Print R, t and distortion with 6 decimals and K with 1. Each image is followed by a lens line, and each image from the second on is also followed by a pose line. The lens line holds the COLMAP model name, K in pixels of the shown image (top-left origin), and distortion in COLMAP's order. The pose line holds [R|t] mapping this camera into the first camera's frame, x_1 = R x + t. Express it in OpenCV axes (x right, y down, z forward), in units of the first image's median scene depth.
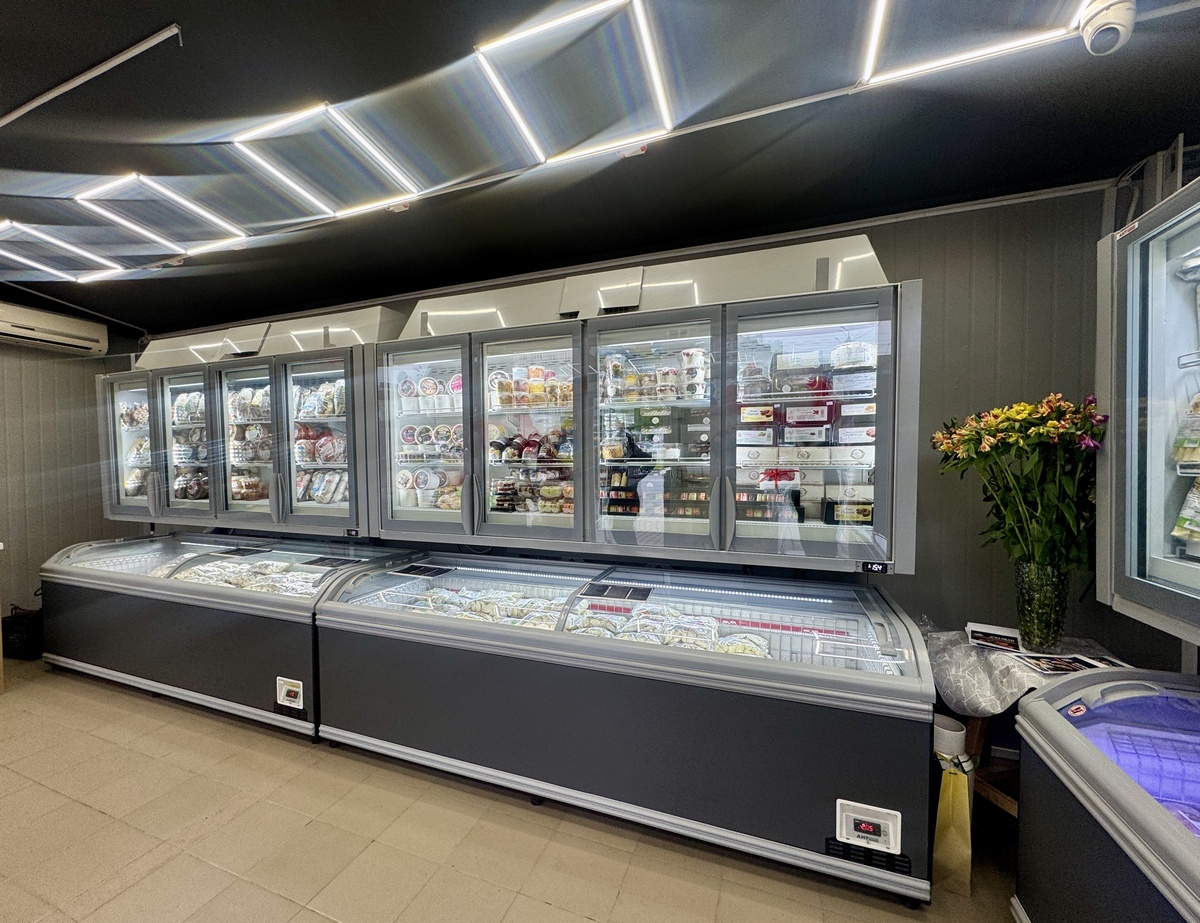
lens RADIAL K [[433.6, 0, 596.3], [0, 433.6, 474.5], [0, 0, 1]] dist [-0.000929, -0.000108]
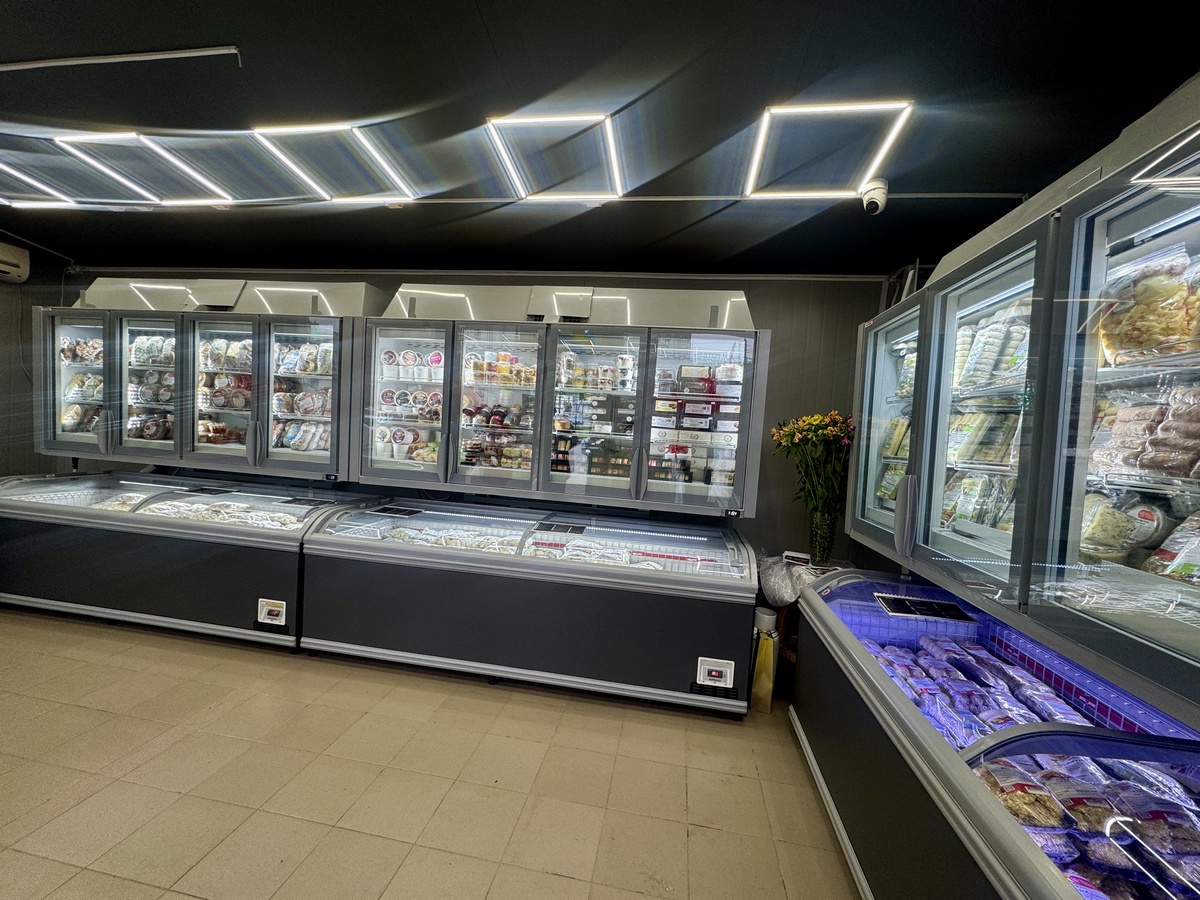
lens RADIAL K [[481.9, 0, 600.0], [0, 481.9, 450.0], [0, 0, 1]] dist [0.000377, 0.000029]
pose [[0.971682, 0.059207, 0.228753, -0.176976], [-0.063449, 0.997922, 0.011229, 0.001517], [-0.227613, -0.025425, 0.973420, -0.449979]]
